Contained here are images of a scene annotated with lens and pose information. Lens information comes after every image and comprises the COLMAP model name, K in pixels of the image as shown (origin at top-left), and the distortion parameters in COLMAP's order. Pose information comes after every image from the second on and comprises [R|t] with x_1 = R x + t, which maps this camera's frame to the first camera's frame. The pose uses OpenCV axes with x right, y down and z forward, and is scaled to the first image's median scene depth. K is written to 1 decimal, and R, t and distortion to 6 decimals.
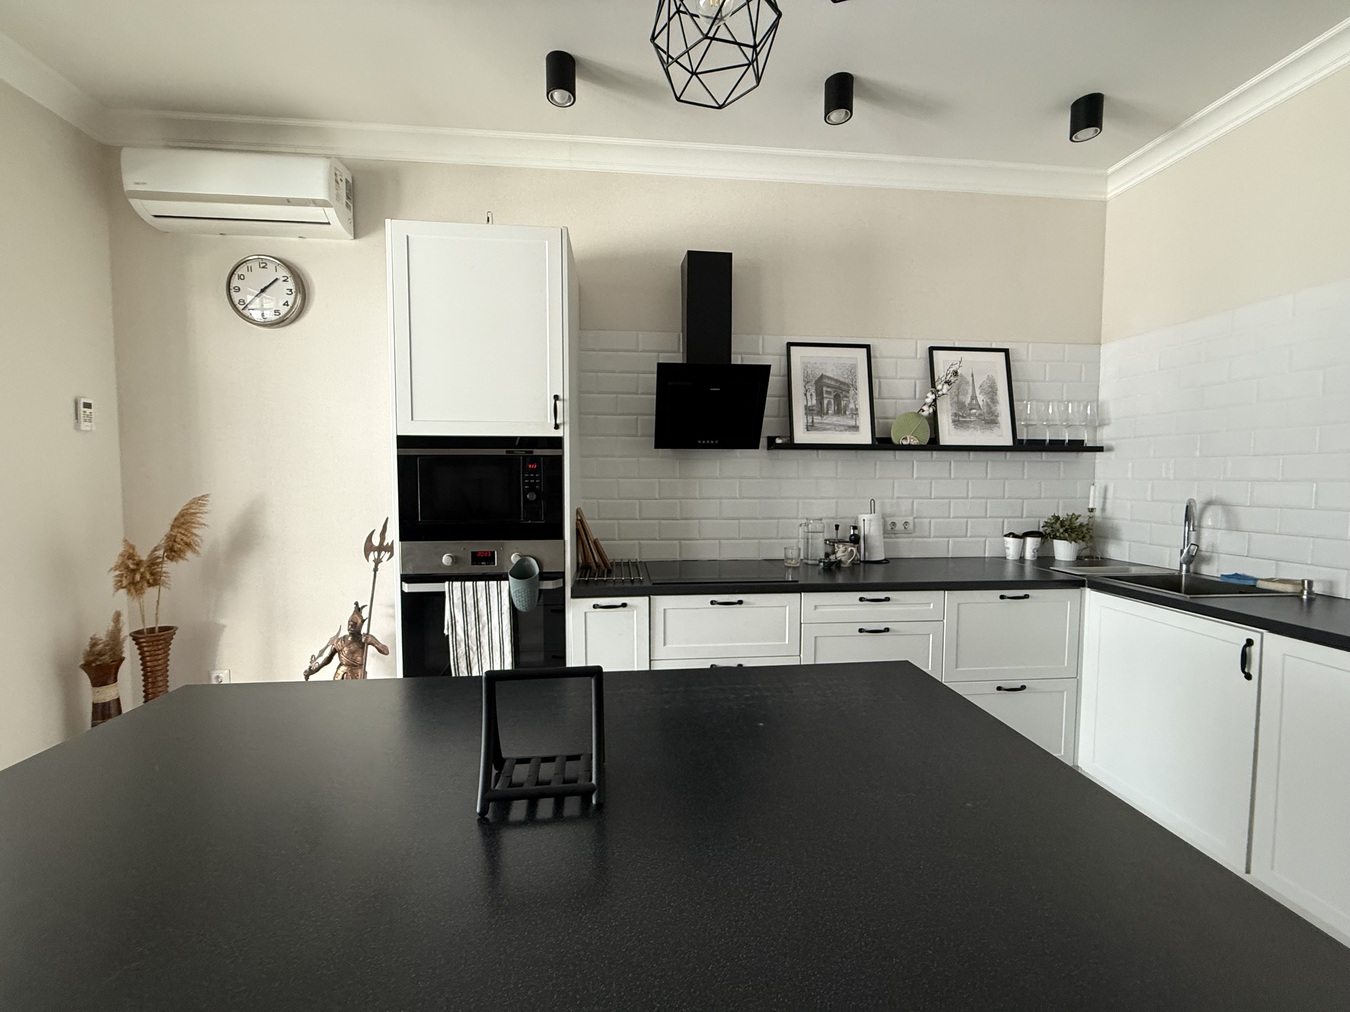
lens RADIAL K [[543.6, 0, 673.3], [0, 543.6, 500.9], [0, 0, 1]] dist [-0.001245, -0.000007]
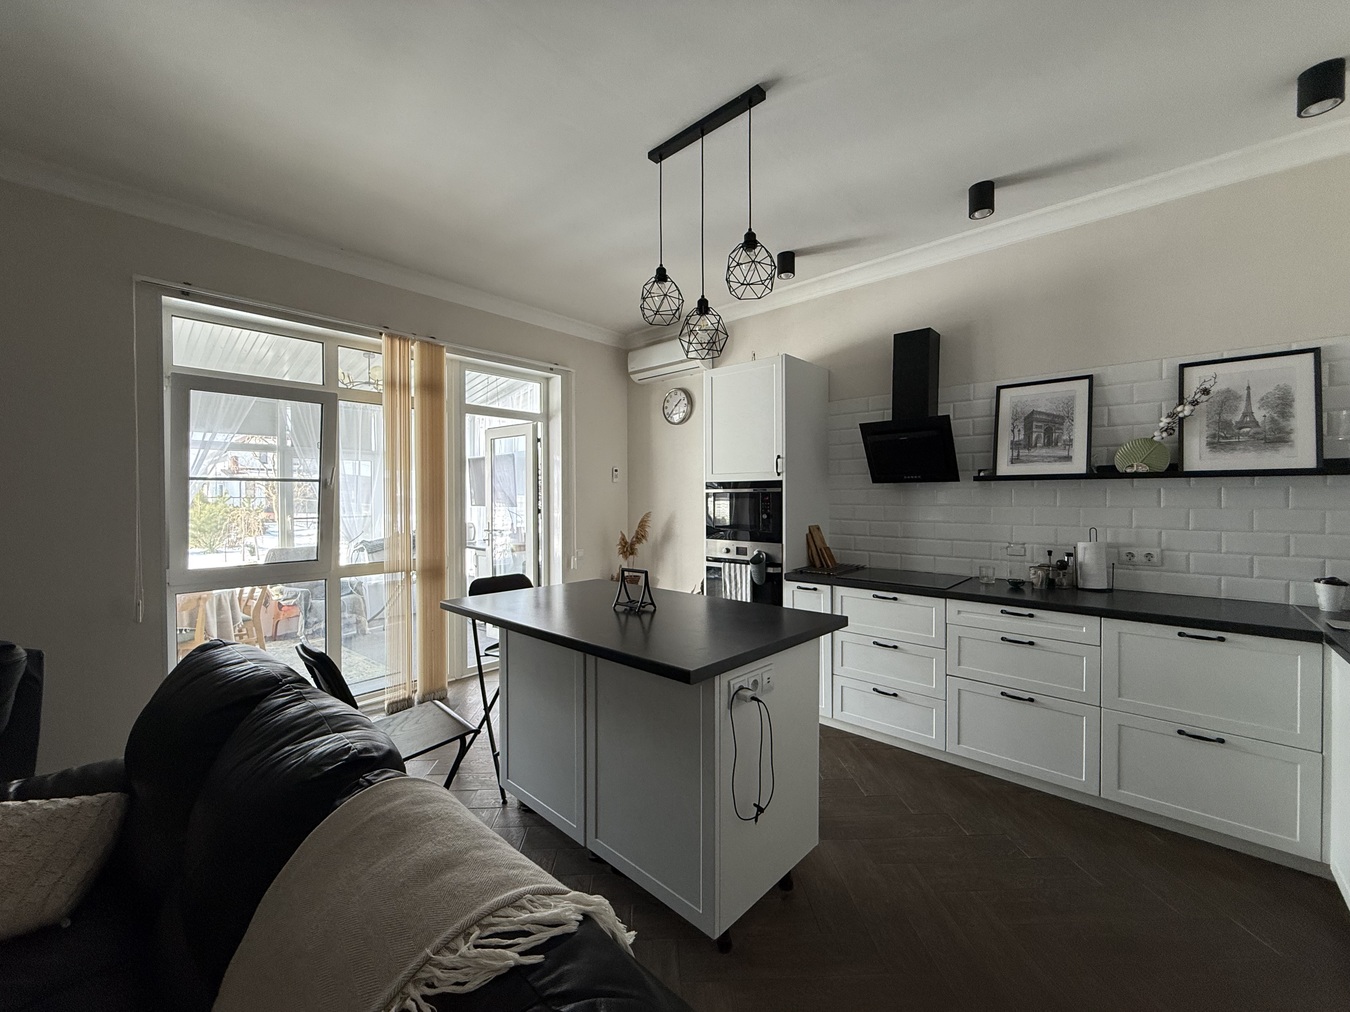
lens RADIAL K [[542.2, 0, 673.0], [0, 542.2, 504.3], [0, 0, 1]] dist [-0.000525, -0.000178]
pose [[0.667568, 0.006150, -0.744524, 0.621140], [-0.030136, 0.999370, -0.018766, -0.004239], [0.743939, 0.034965, 0.667332, -0.256617]]
